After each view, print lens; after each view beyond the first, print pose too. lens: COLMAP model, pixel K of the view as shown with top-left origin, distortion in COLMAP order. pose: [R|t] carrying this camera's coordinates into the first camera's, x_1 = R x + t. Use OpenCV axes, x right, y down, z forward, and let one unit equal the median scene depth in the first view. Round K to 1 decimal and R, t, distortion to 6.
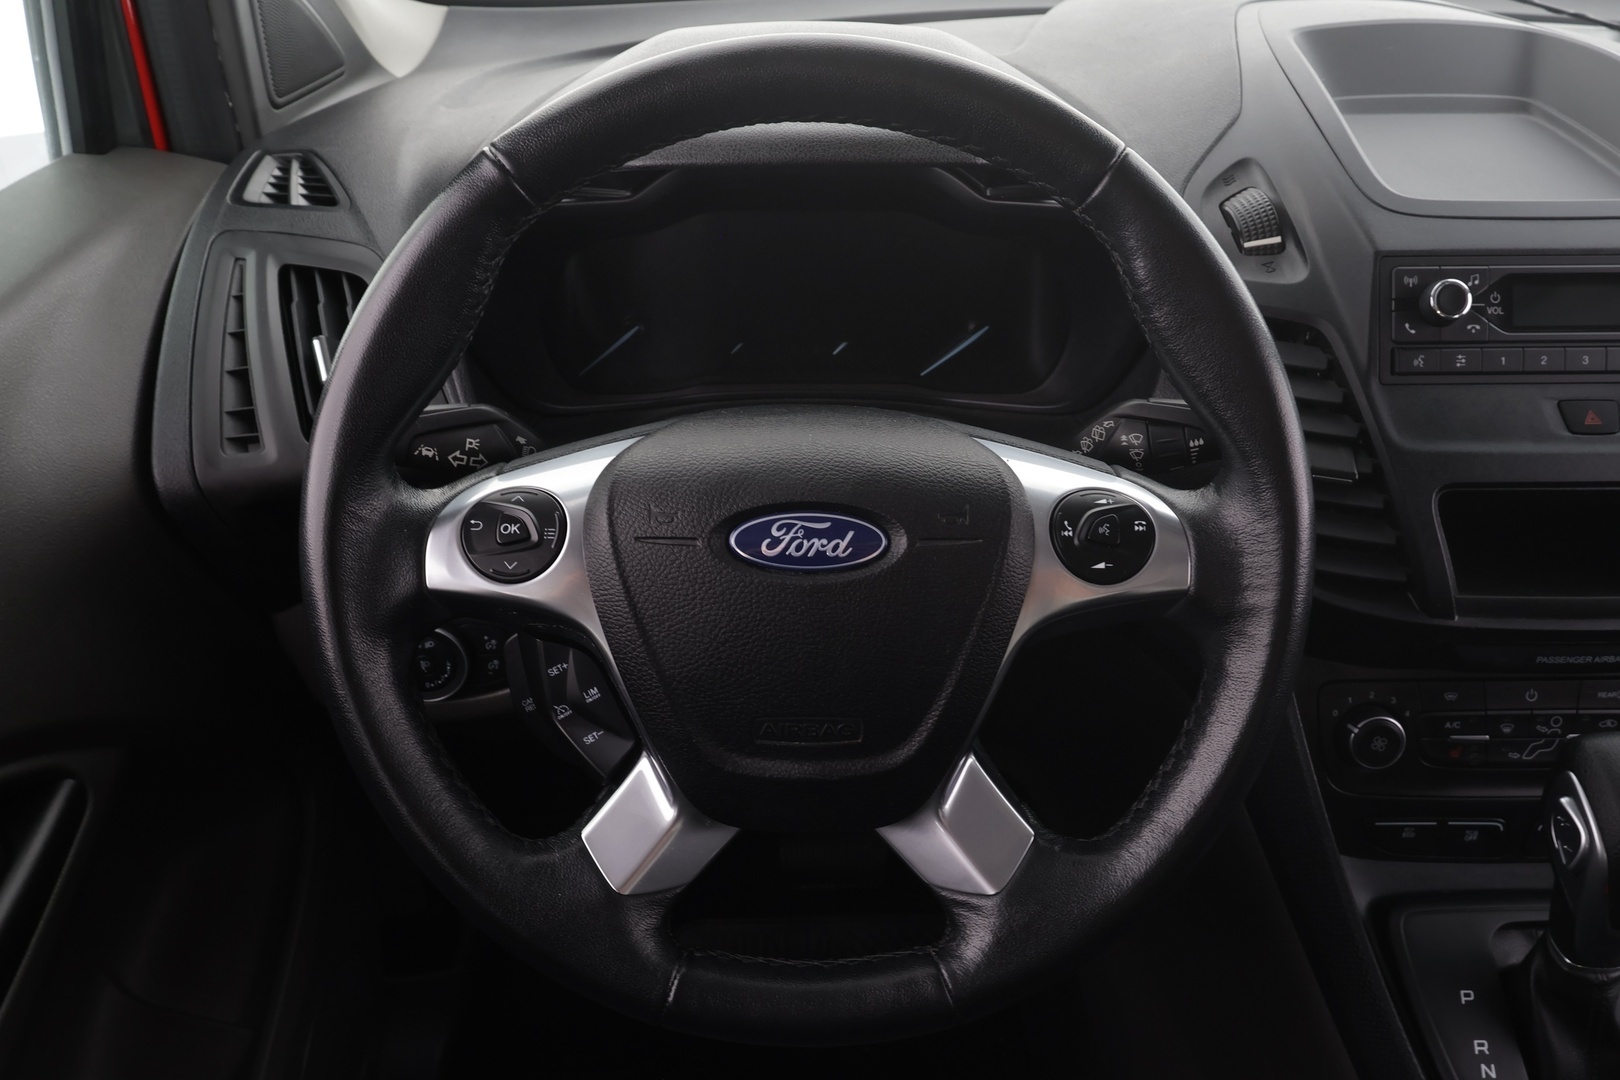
lens RADIAL K [[1214.0, 0, 816.1], [0, 1214.0, 548.7], [0, 0, 1]] dist [-0.002123, 0.006599]
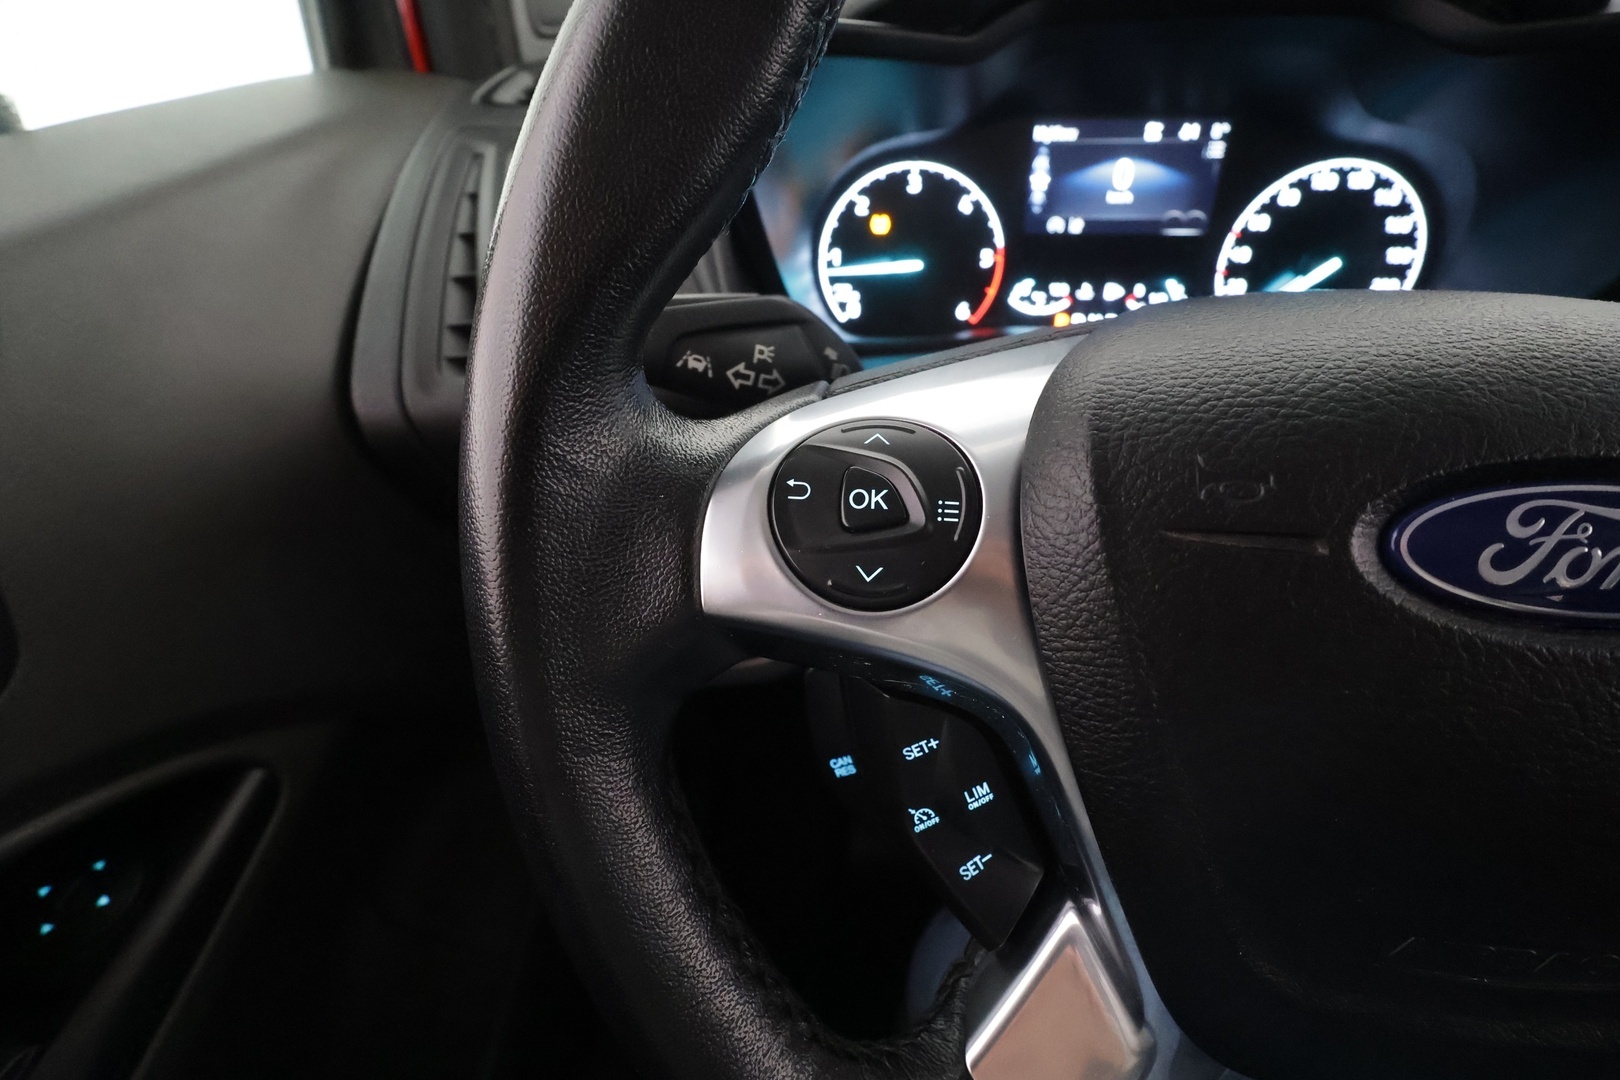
lens RADIAL K [[744.1, 0, 809.8], [0, 744.1, 534.5], [0, 0, 1]] dist [-0.012724, 0.004051]
pose [[0.994148, 0.033950, -0.102551, -0.213305], [-0.028149, 0.997949, 0.057498, -0.016226], [0.104292, -0.054275, 0.993065, 0.607609]]
